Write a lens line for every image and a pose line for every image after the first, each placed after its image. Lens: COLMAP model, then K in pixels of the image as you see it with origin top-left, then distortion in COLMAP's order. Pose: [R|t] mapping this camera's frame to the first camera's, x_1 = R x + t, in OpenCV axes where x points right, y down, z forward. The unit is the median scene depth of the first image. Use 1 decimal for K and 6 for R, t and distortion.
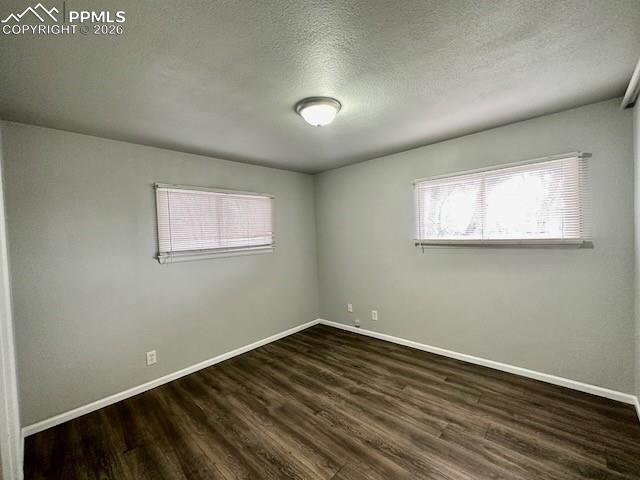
lens RADIAL K [[273.5, 0, 320.0], [0, 273.5, 240.0], [0, 0, 1]] dist [0.000342, 0.000005]
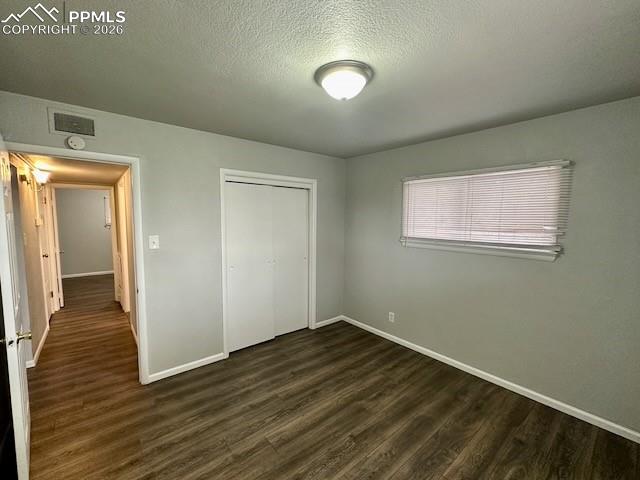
lens RADIAL K [[273.5, 0, 320.0], [0, 273.5, 240.0], [0, 0, 1]] dist [0.000342, 0.000005]
pose [[-0.118980, 0.123171, -0.985227, 0.646817], [-0.029540, 0.991397, 0.127510, -0.084462], [0.992457, 0.044275, -0.114318, 0.797108]]
